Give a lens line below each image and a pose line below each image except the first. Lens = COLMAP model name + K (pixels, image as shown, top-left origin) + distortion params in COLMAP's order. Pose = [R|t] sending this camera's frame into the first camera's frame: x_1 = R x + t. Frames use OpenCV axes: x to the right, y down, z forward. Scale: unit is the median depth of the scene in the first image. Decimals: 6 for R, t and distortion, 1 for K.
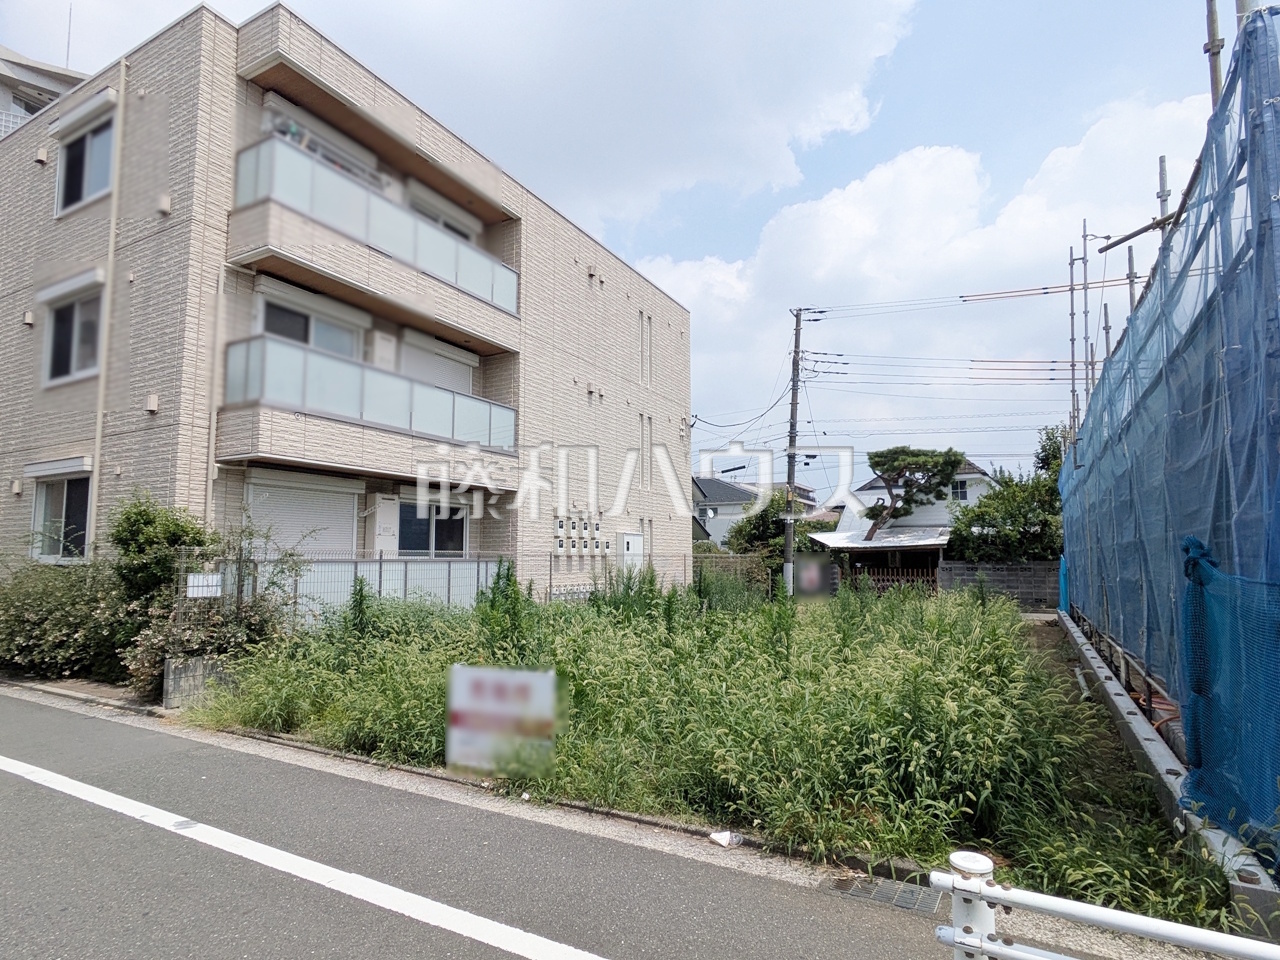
lens RADIAL K [[692.0, 0, 642.4], [0, 692.0, 499.1], [0, 0, 1]] dist [-0.000023, -0.000524]
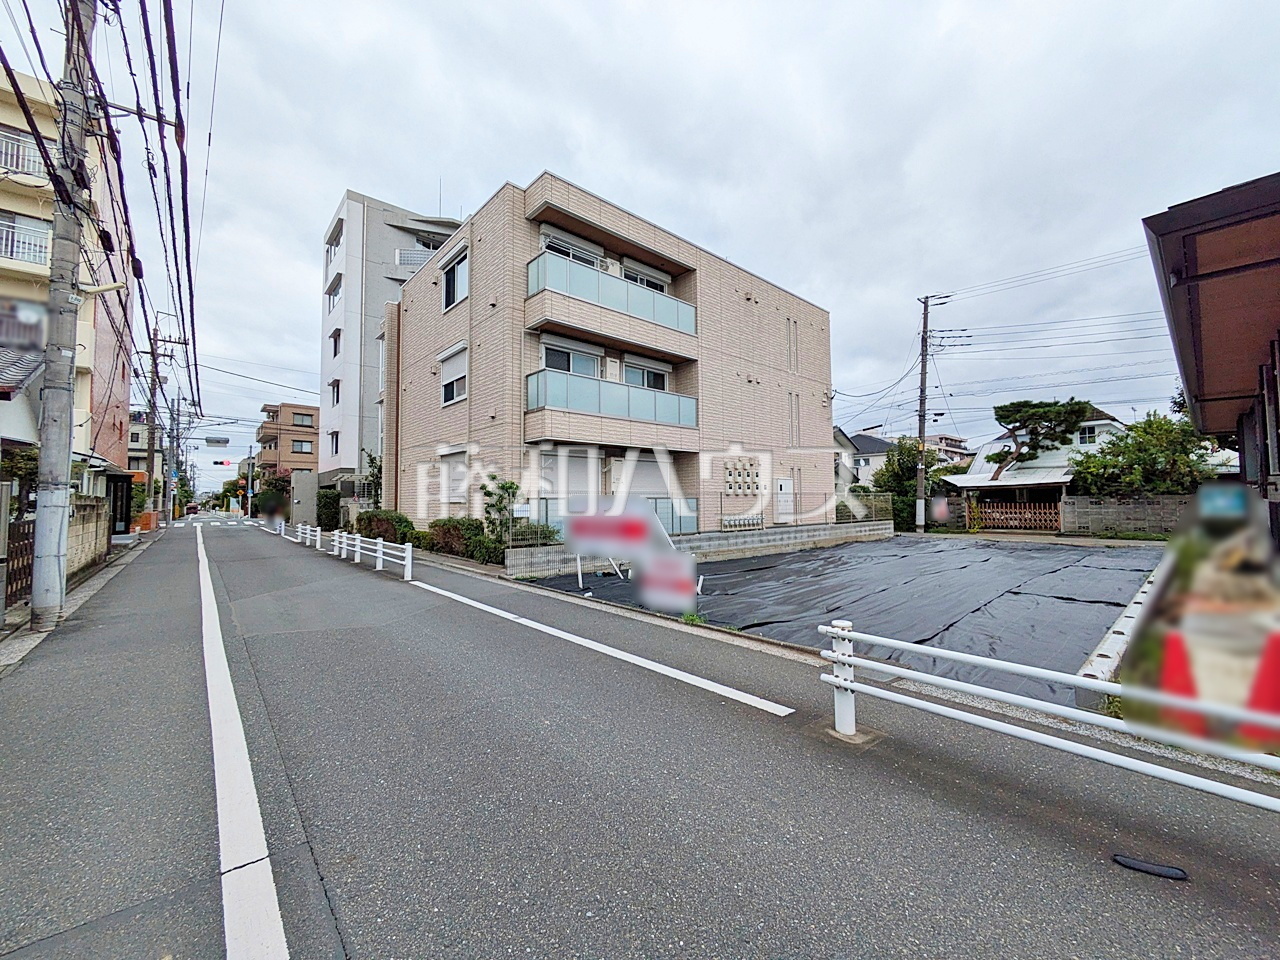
lens RADIAL K [[508.4, 0, 639.6], [0, 508.4, 476.4], [0, 0, 1]] dist [0.001581, 0.000607]
pose [[0.943102, -0.025310, -0.331538, 0.063922], [0.037786, 0.998798, 0.031237, 0.001807], [0.330349, -0.041987, 0.942924, -0.094735]]
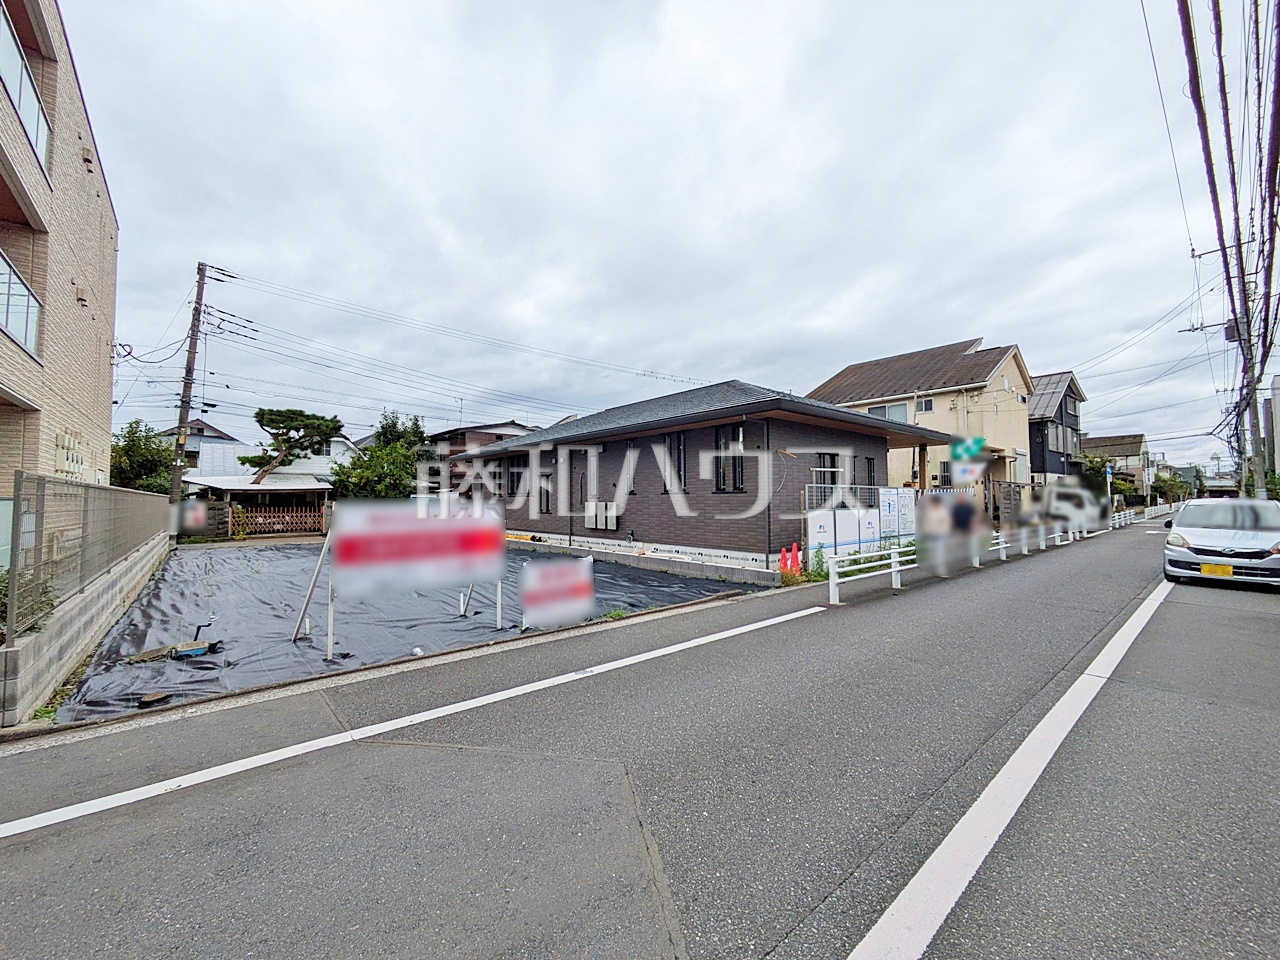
lens RADIAL K [[508.4, 0, 639.6], [0, 508.4, 476.4], [0, 0, 1]] dist [0.001581, 0.000607]
pose [[0.343043, 0.040209, 0.938459, -0.487672], [-0.074752, 0.997083, -0.015396, 0.020720], [-0.936341, -0.064870, 0.345048, 0.164048]]
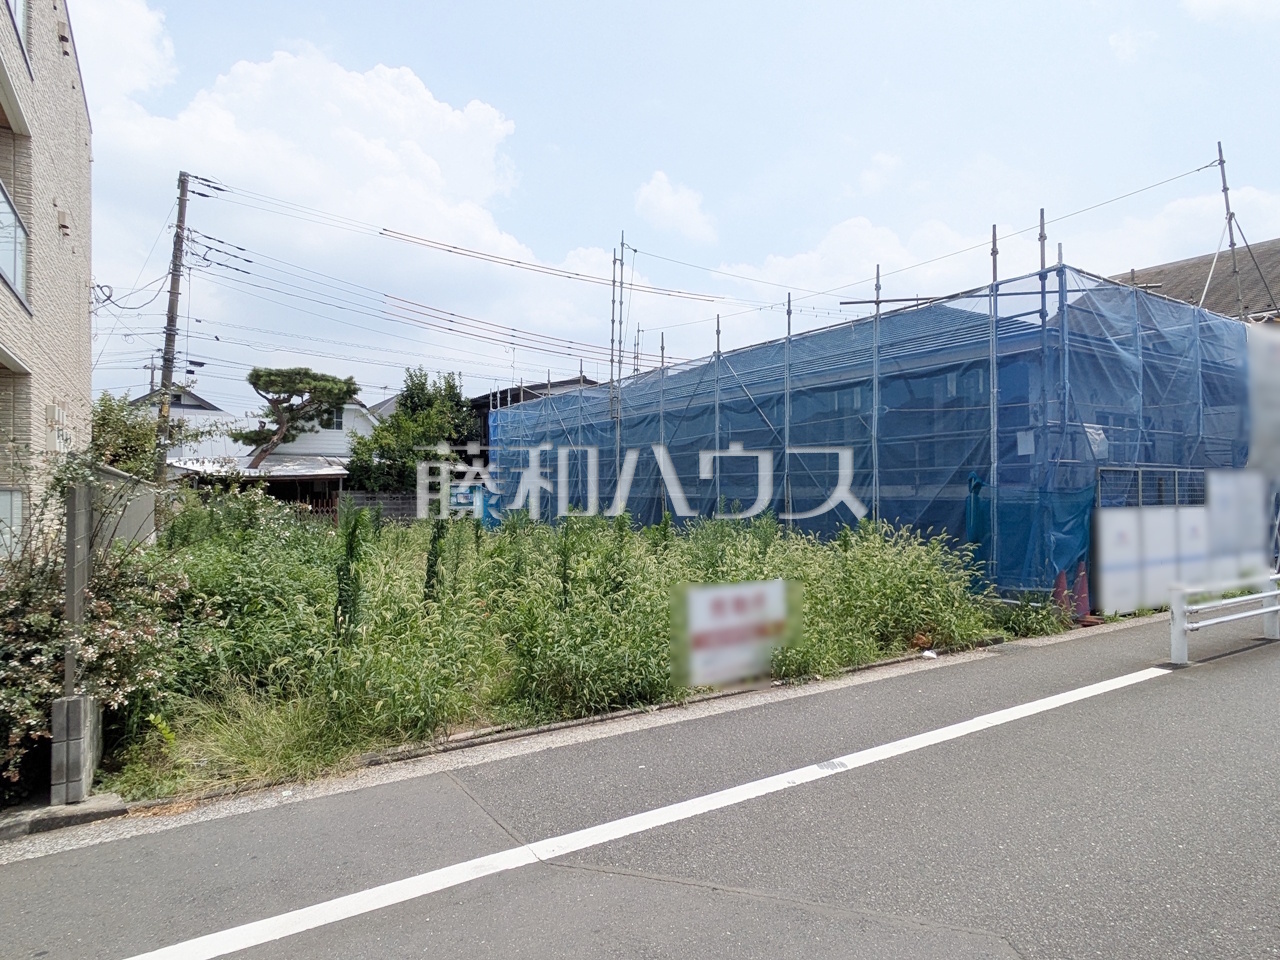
lens RADIAL K [[733.4, 0, 635.8], [0, 733.4, 479.0], [0, 0, 1]] dist [0.002808, 0.000852]
pose [[0.473650, 0.009856, 0.880658, -0.492062], [-0.071299, 0.997084, 0.027189, 0.024184], [-0.877822, -0.075668, 0.472971, 0.236379]]
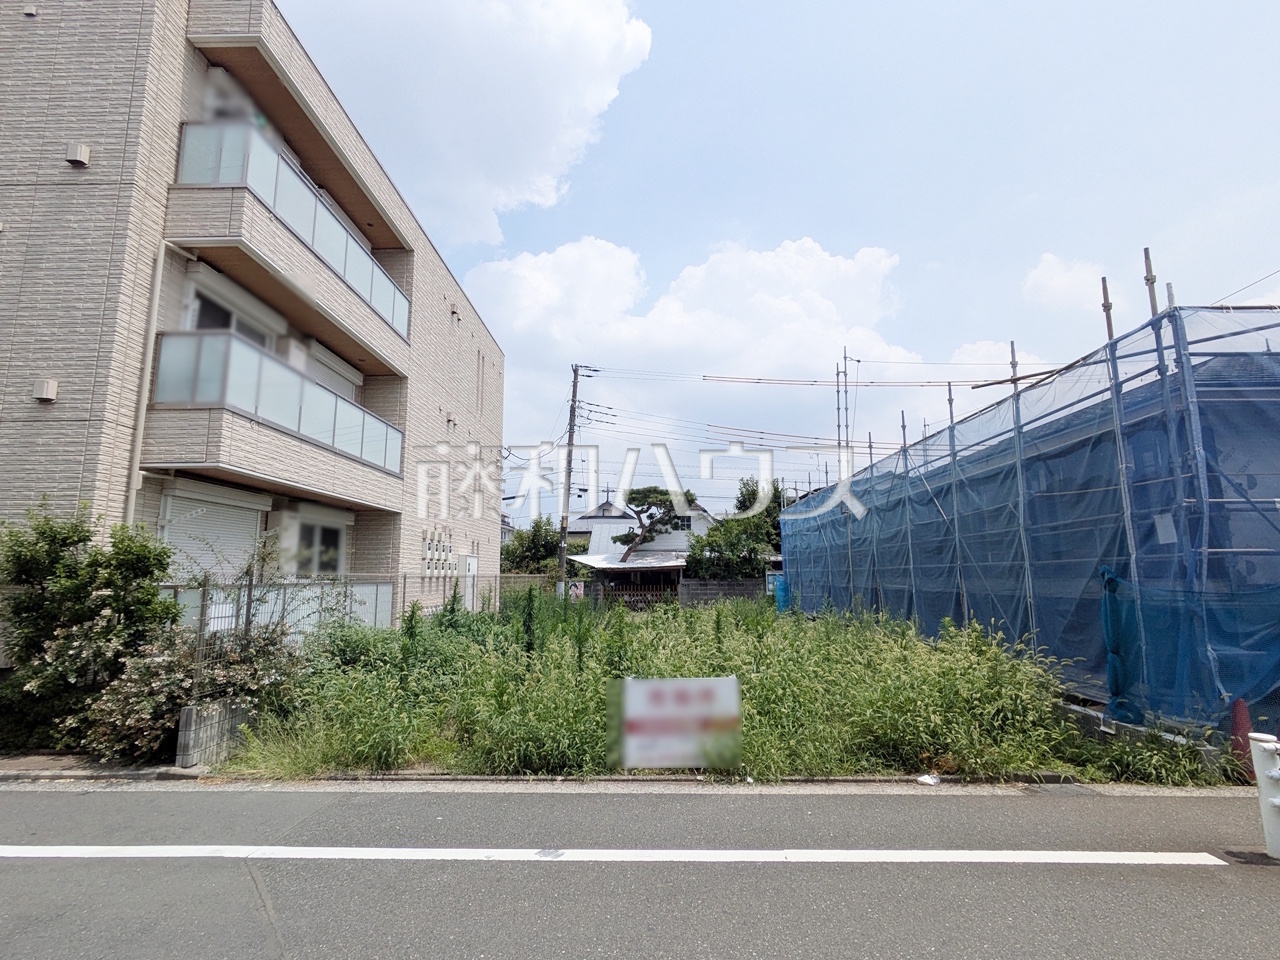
lens RADIAL K [[623.7, 0, 640.0], [0, 623.7, 480.0], [0, 0, 1]] dist [0.000239, 0.000775]
pose [[0.883825, 0.065052, 0.463273, -0.298028], [-0.033437, 0.996536, -0.076140, -0.001844], [-0.466622, 0.051804, 0.882939, 0.032258]]
